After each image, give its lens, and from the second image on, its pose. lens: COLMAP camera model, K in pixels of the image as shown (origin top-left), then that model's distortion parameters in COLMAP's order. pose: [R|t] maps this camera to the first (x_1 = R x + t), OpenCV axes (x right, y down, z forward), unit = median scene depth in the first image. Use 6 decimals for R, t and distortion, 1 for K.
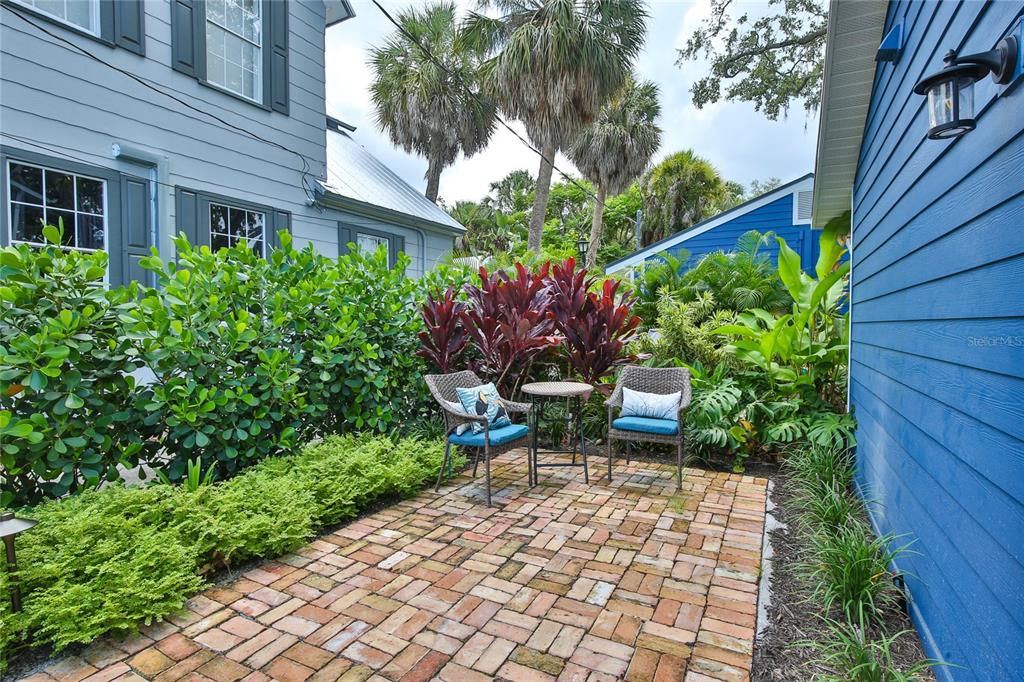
lens RADIAL K [[489.4, 0, 515.9], [0, 489.4, 336.2], [0, 0, 1]] dist [-0.009732, 0.000395]
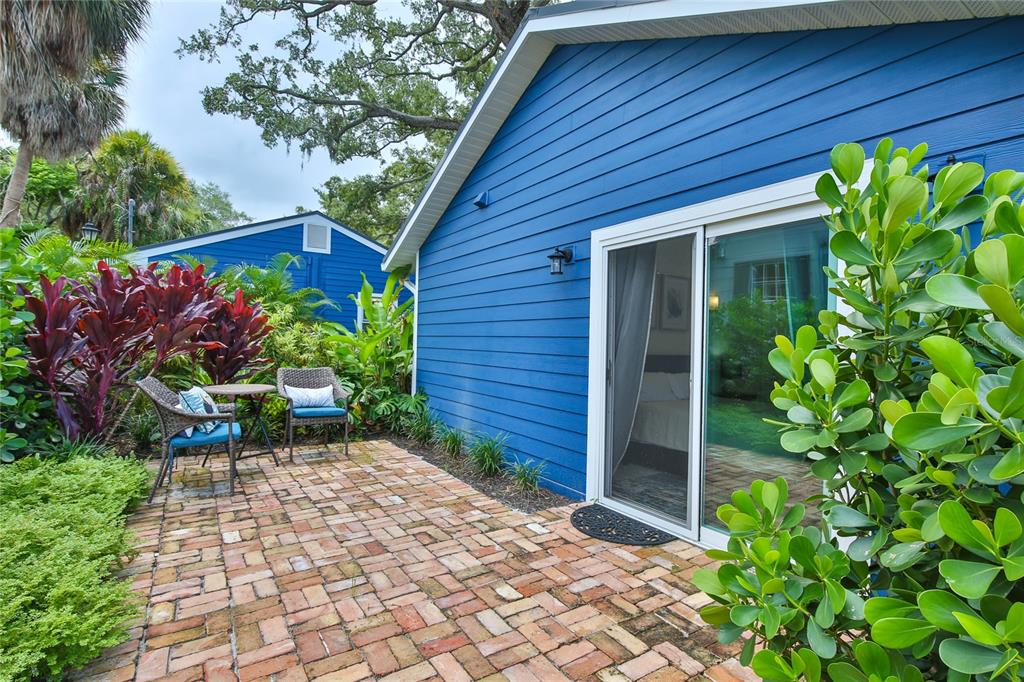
lens RADIAL K [[489.4, 0, 517.0], [0, 489.4, 341.9], [0, 0, 1]] dist [-0.009732, 0.000395]
pose [[0.491219, 0.012876, 0.870941, -0.658634], [-0.004919, 0.999916, -0.012008, 0.012760], [-0.871022, 0.001615, 0.491241, -0.092078]]
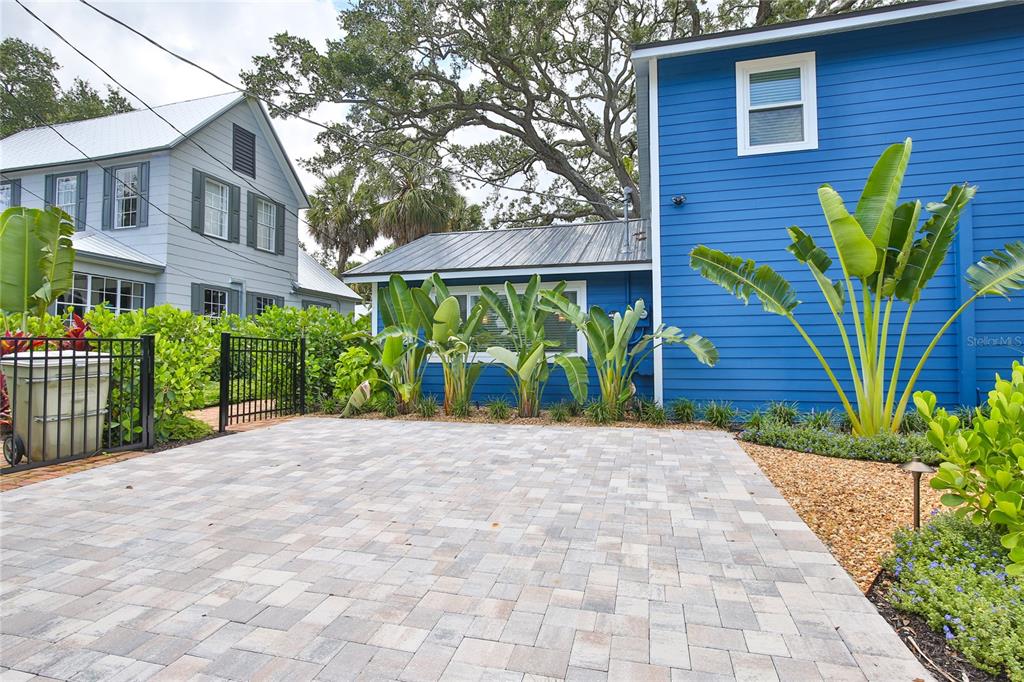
lens RADIAL K [[489.4, 0, 516.4], [0, 489.4, 341.3], [0, 0, 1]] dist [-0.009732, 0.000395]
pose [[0.972323, 0.008924, 0.233471, 0.149585], [0.002510, 0.998814, -0.048629, 0.160641], [-0.233628, 0.047869, 0.971147, -3.720155]]
